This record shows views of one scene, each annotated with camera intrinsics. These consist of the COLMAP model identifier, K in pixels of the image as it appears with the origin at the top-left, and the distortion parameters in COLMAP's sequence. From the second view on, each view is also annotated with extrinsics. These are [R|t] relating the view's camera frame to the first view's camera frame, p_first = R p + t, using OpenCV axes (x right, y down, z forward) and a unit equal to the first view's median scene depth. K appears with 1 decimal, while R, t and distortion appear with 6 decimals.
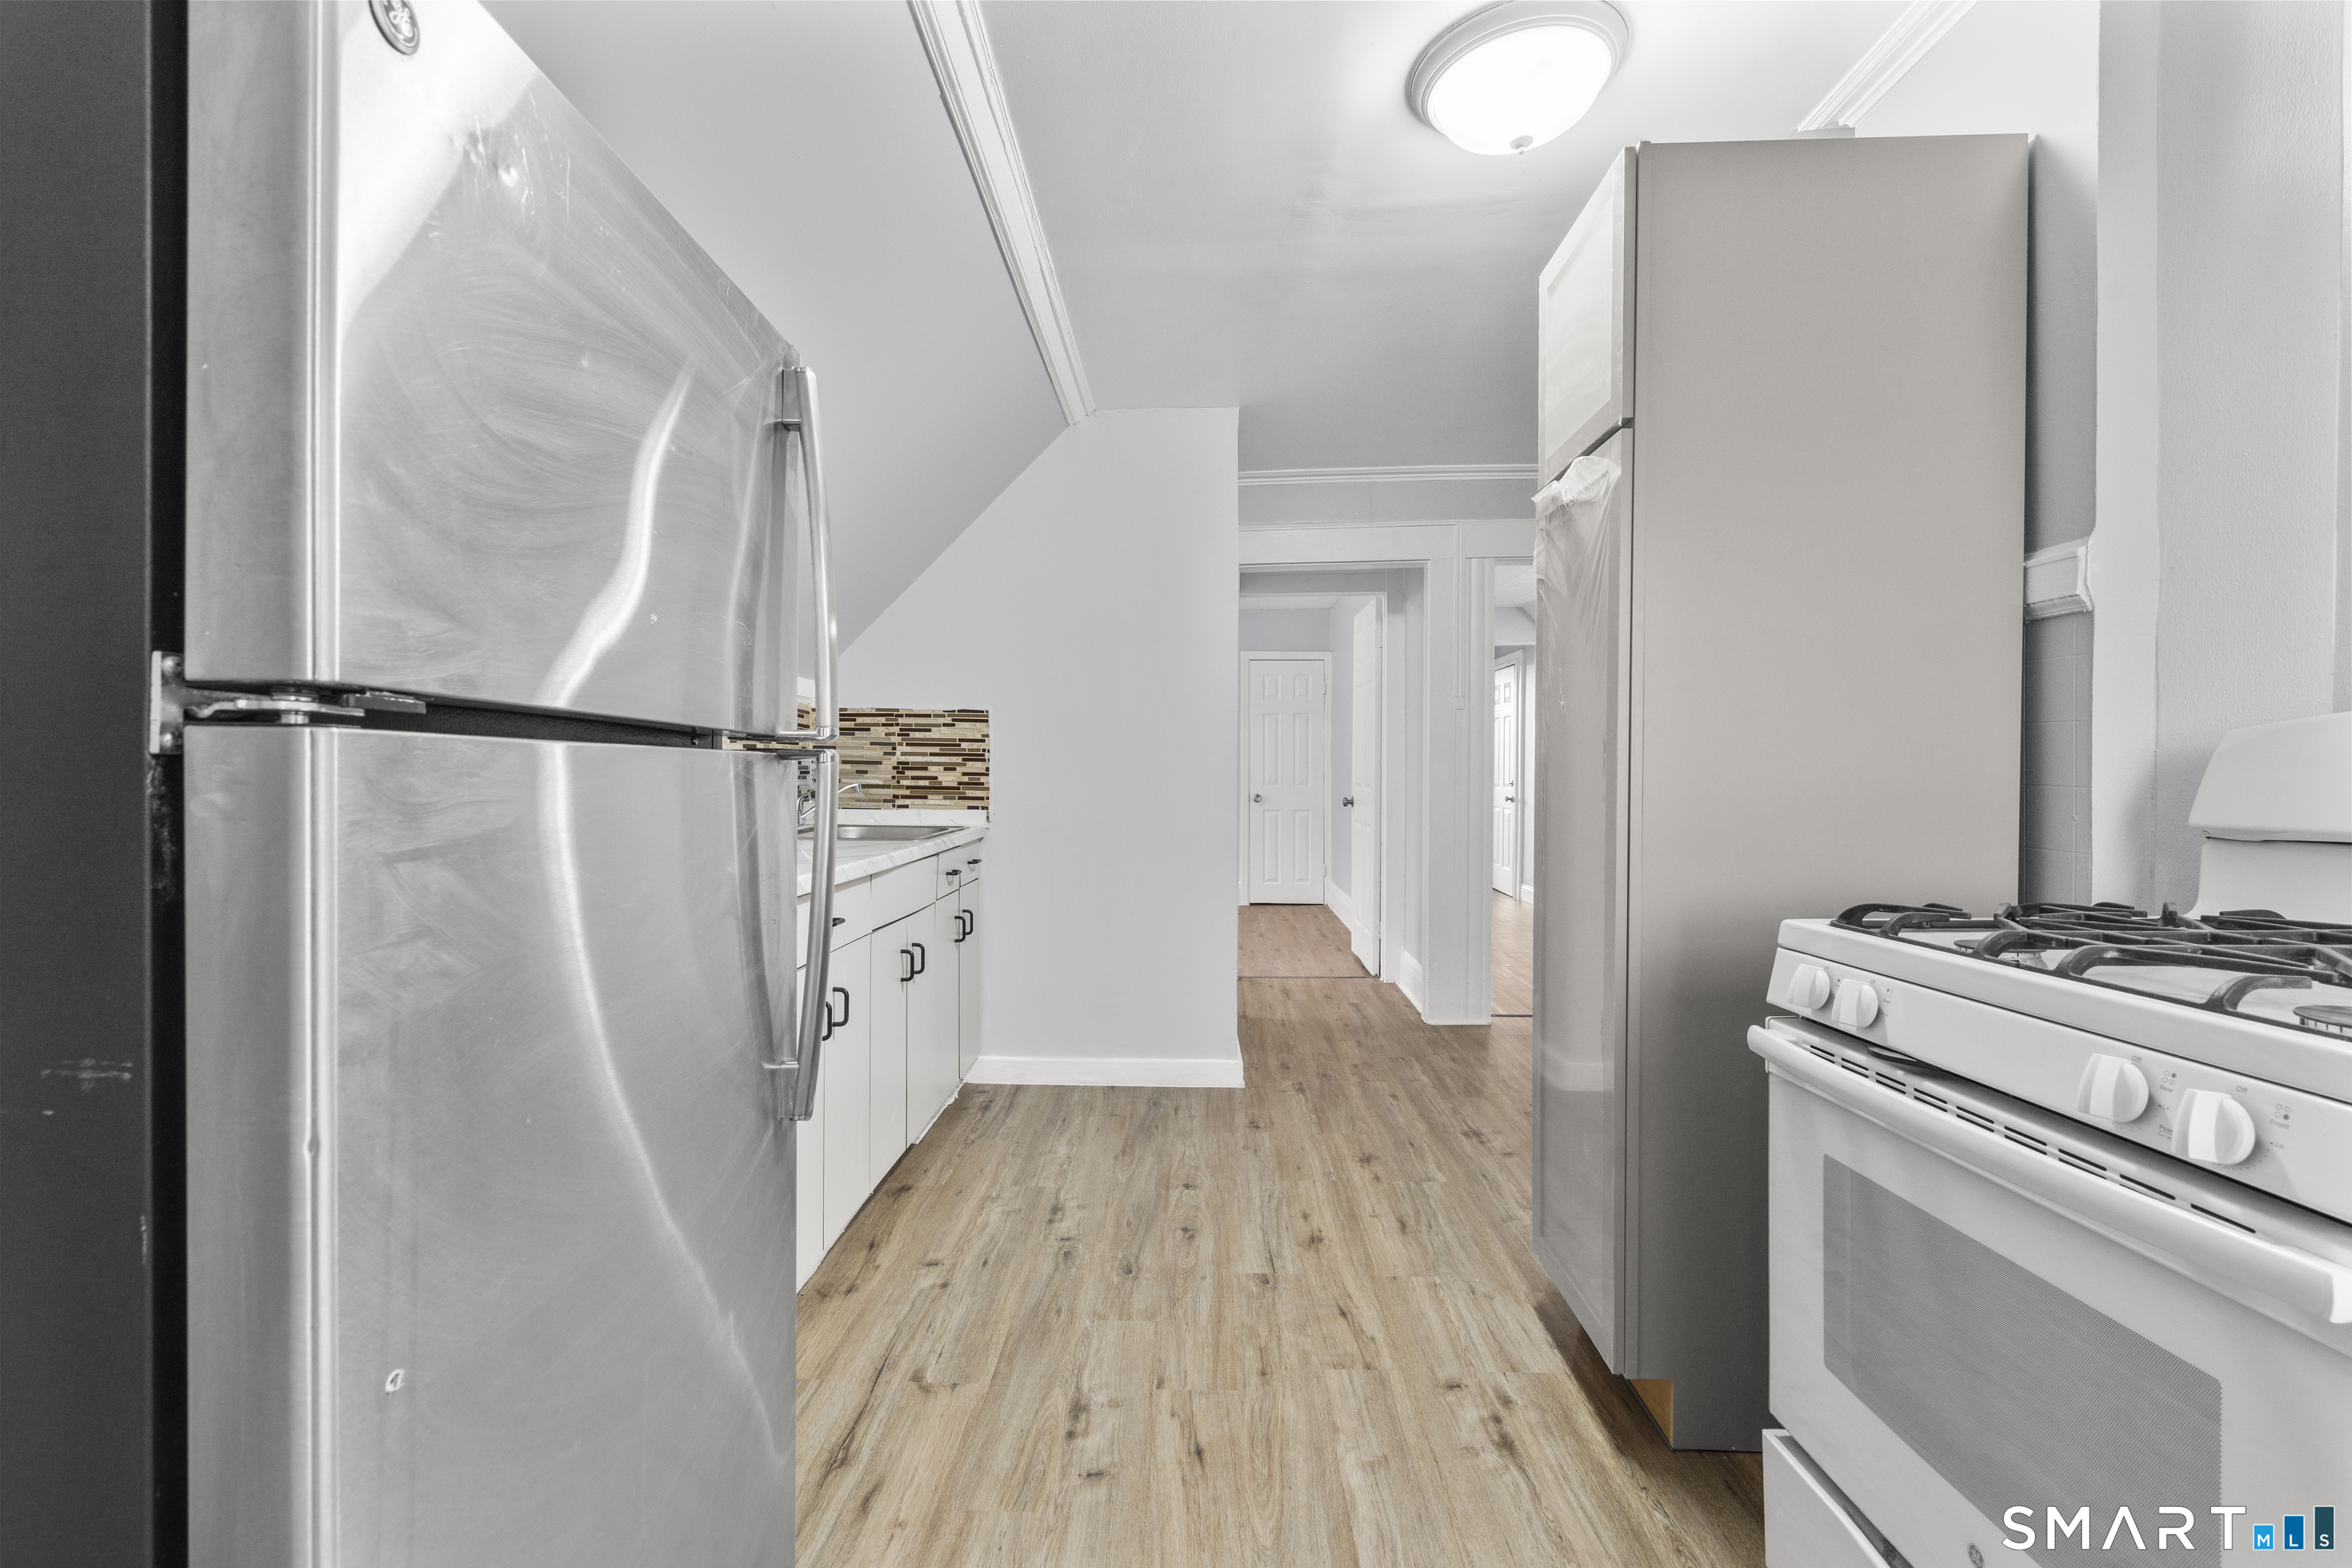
lens RADIAL K [[1051.6, 0, 1171.2], [0, 1051.6, 786.7], [0, 0, 1]] dist [-0.010510, 0.006215]
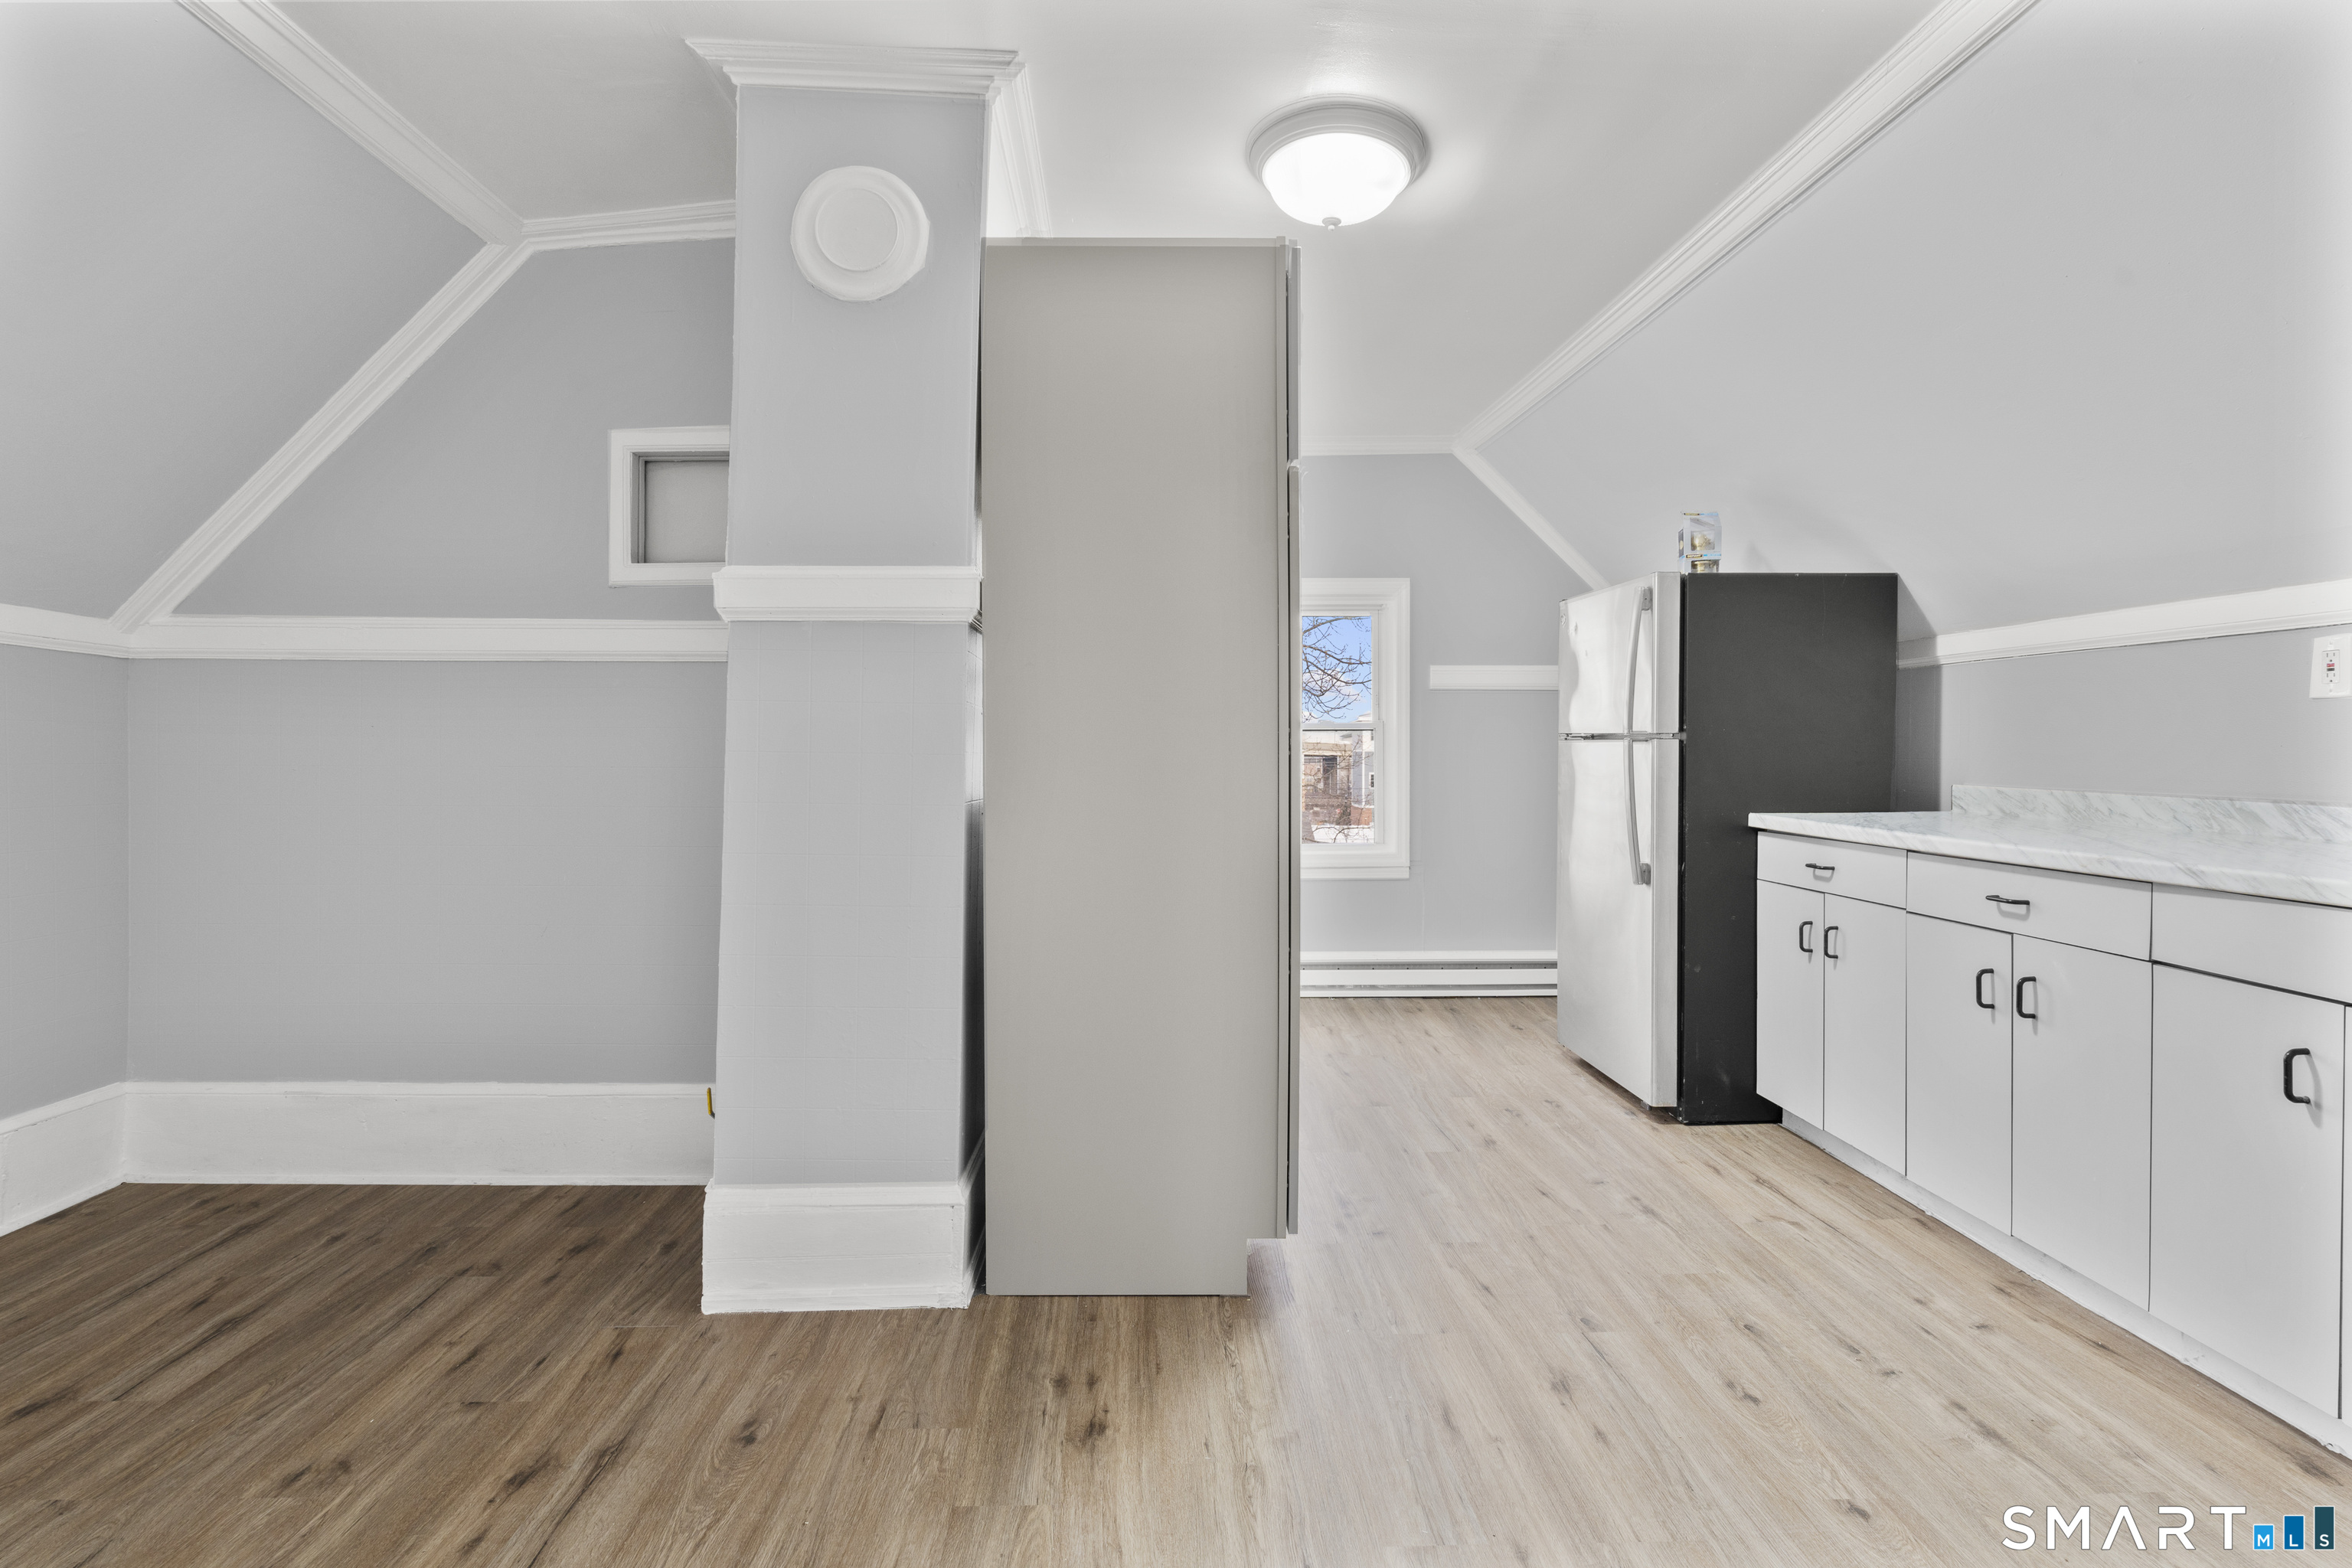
lens RADIAL K [[1080.8, 0, 1168.0], [0, 1080.8, 764.0], [0, 0, 1]] dist [0.002430, 0.000574]
pose [[-0.998240, 0.001081, -0.059290, 0.455439], [-0.000545, 0.999624, 0.027403, -0.021798], [0.059298, 0.027387, -0.997865, 1.725364]]
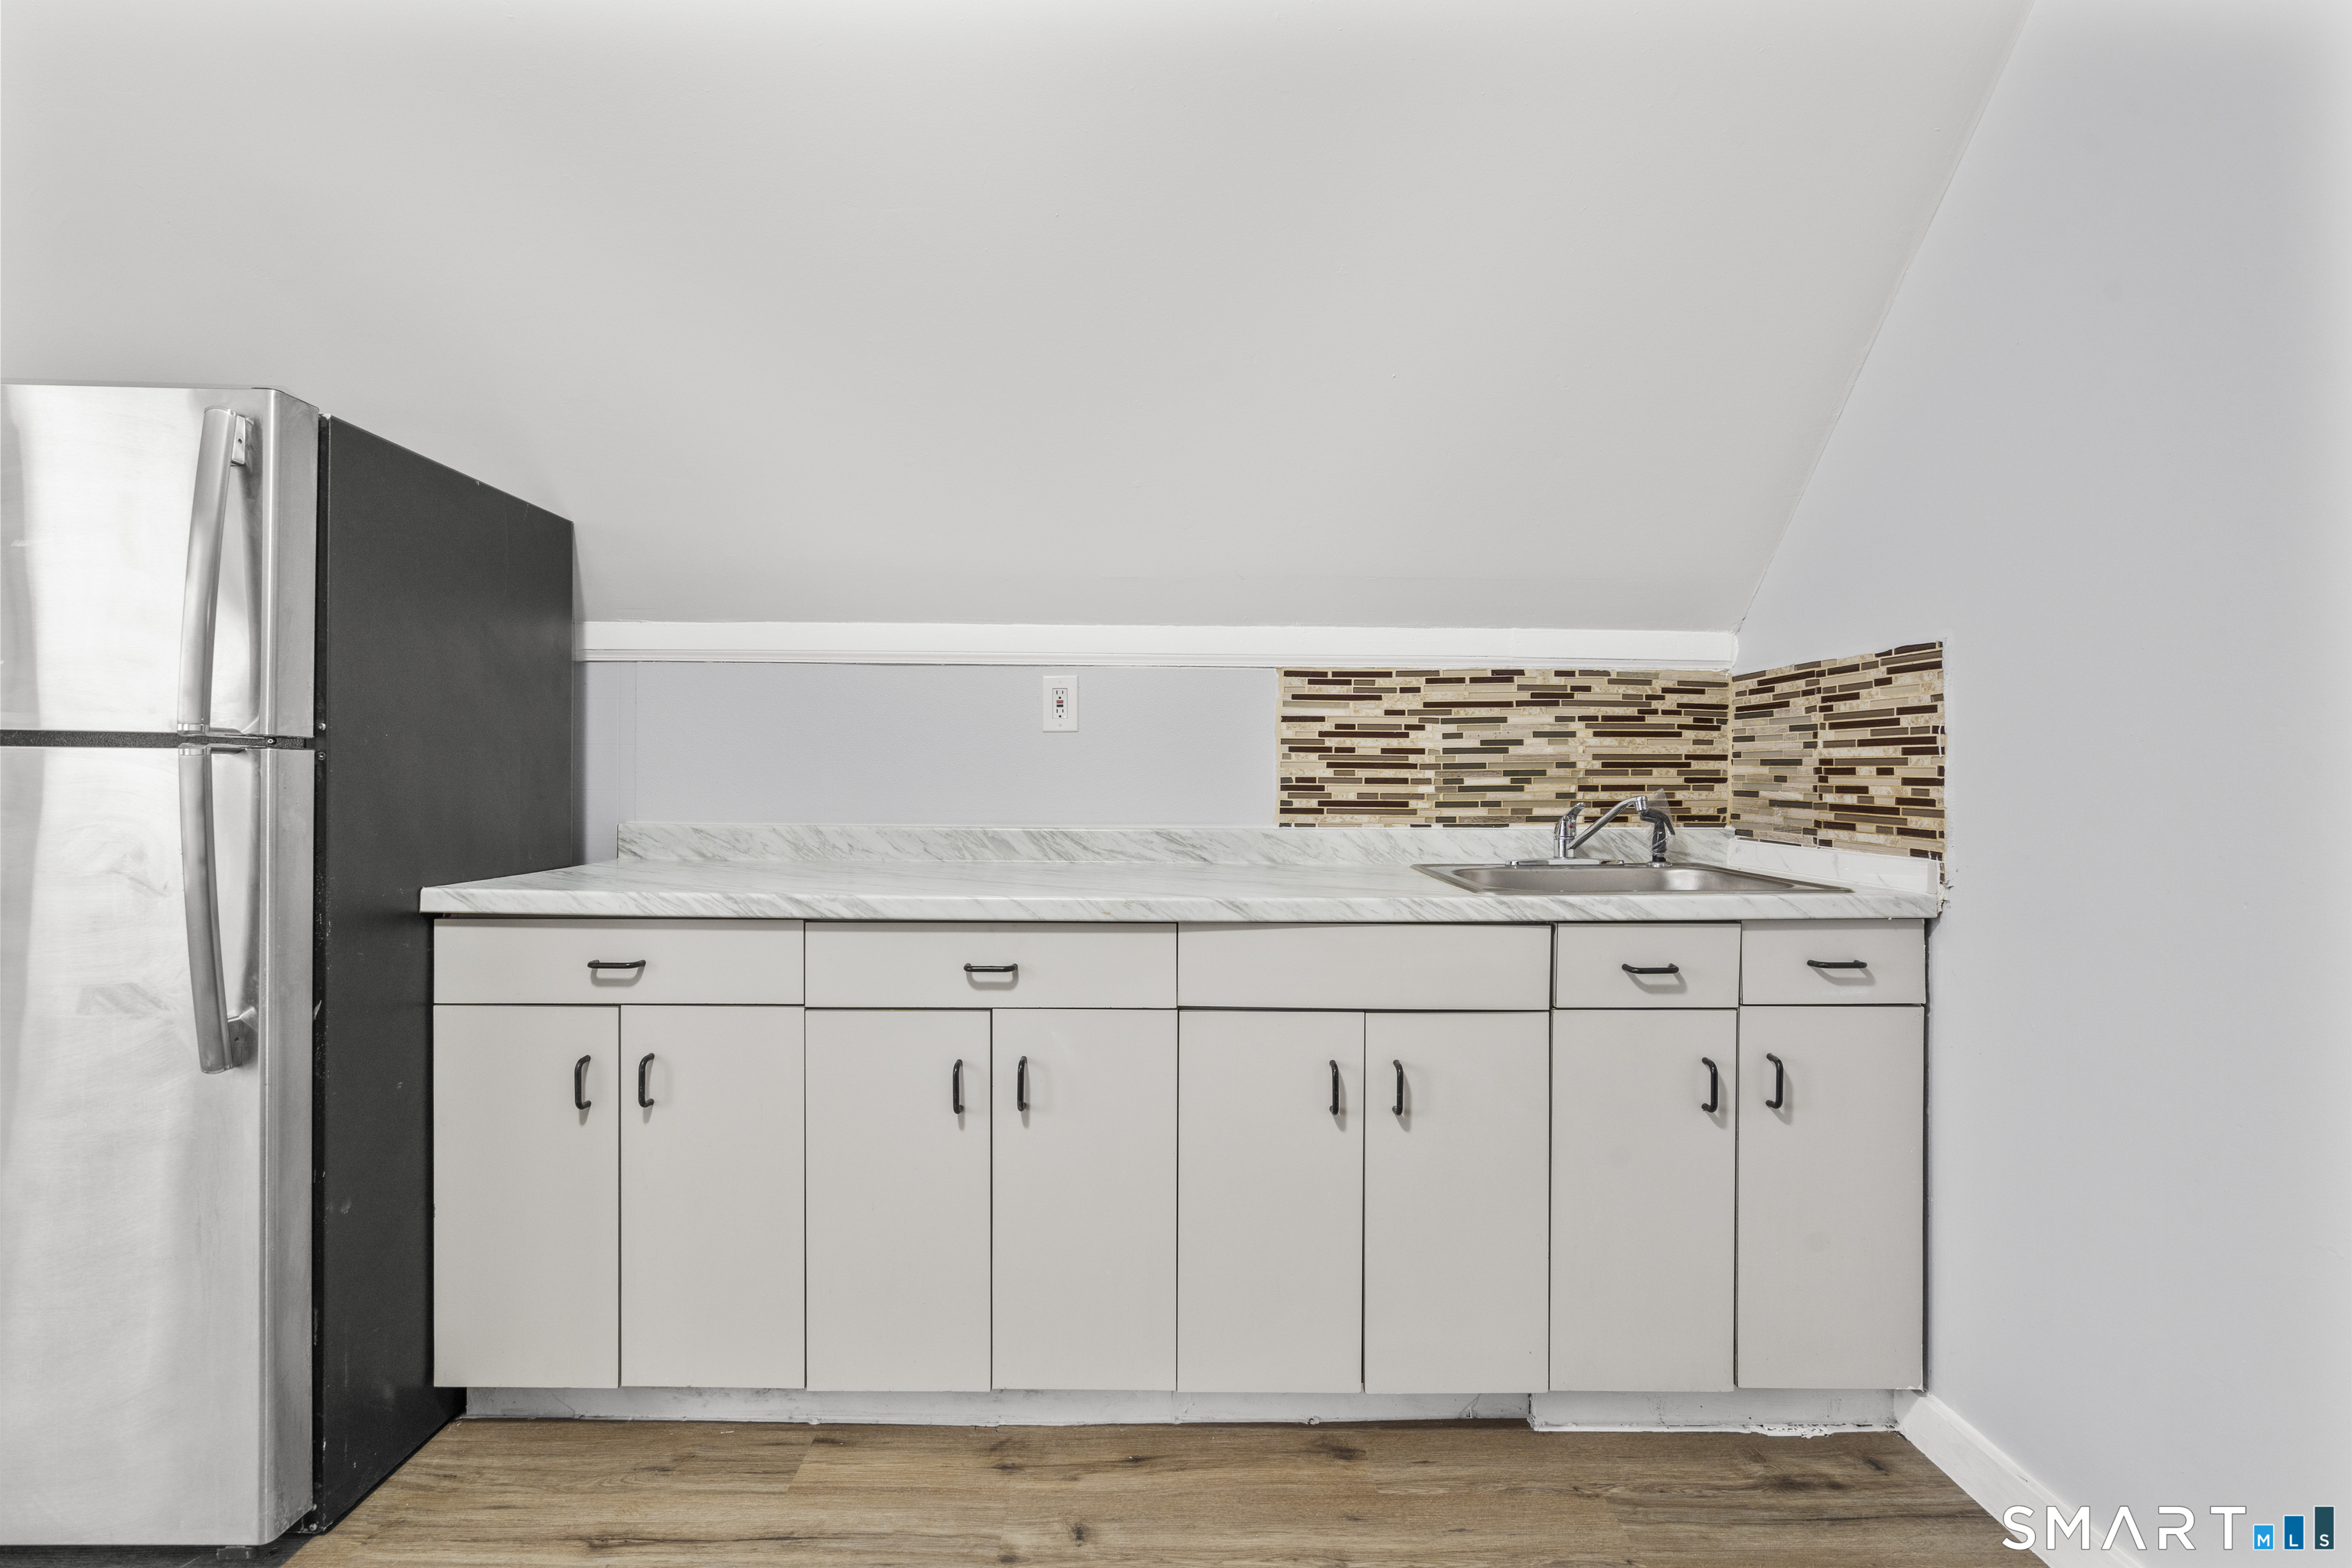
lens RADIAL K [[1051.6, 0, 1171.2], [0, 1051.6, 786.7], [0, 0, 1]] dist [-0.010510, 0.006215]
pose [[0.034547, 0.000337, -0.999403, 0.396046], [-0.019148, 0.999817, -0.000325, -0.004743], [0.999220, 0.019148, 0.034547, 0.970688]]
